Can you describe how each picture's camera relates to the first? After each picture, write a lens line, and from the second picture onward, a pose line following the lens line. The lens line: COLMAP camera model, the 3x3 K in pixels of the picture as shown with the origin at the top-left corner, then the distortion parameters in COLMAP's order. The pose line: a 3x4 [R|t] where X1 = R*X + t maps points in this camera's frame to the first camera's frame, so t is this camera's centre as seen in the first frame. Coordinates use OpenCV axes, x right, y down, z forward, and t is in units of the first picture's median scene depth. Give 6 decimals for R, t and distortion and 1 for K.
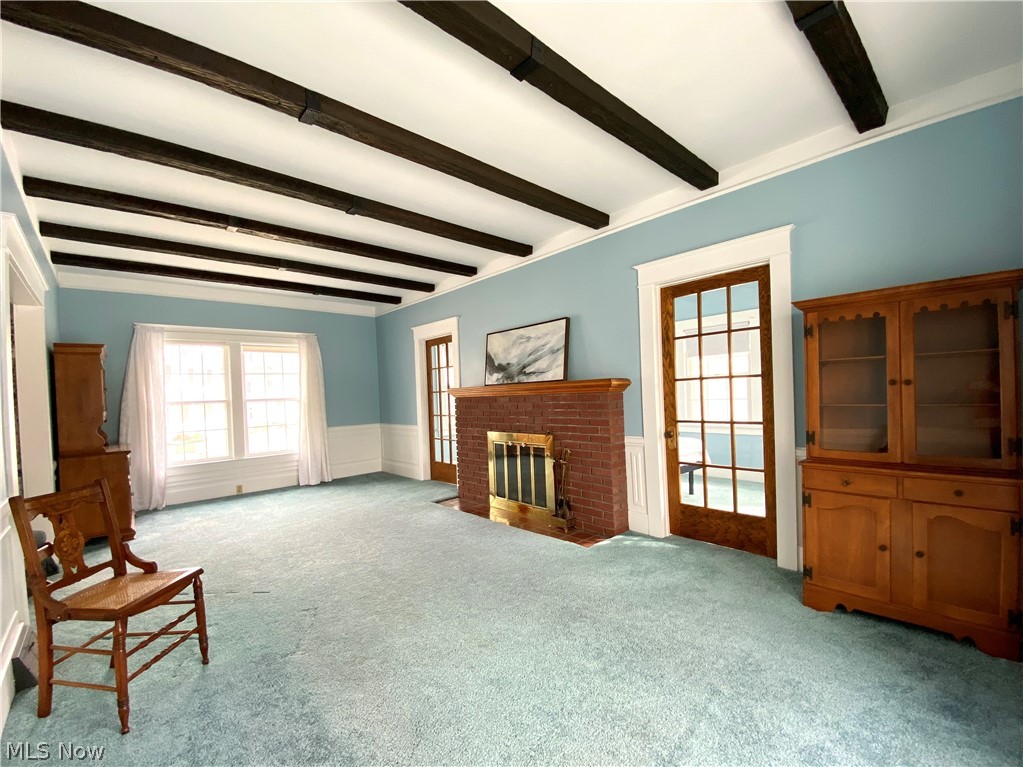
lens RADIAL K [[424.0, 0, 511.8], [0, 424.0, 400.1], [0, 0, 1]] dist [-0.000336, -0.000144]
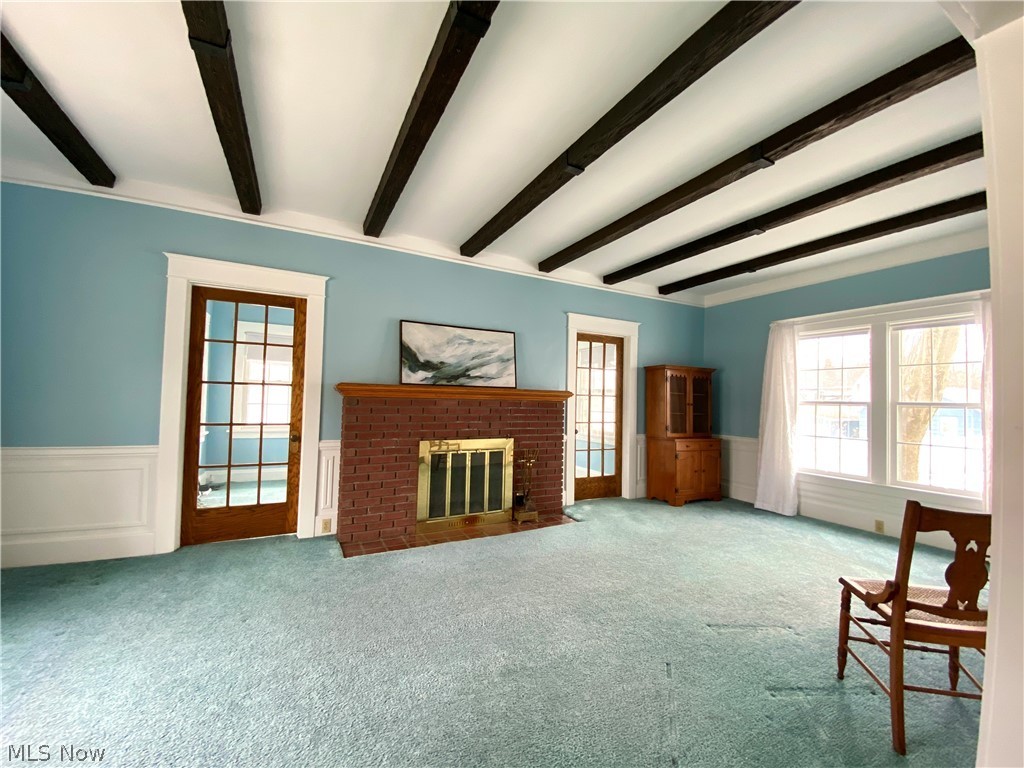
lens RADIAL K [[419.0, 0, 512.0], [0, 419.0, 384.0], [0, 0, 1]] dist [-0.003552, -0.000540]
pose [[0.248071, 0.078922, 0.965522, -0.893232], [-0.020606, 0.996880, -0.076191, 0.025281], [-0.968523, -0.000995, 0.248924, 0.695068]]
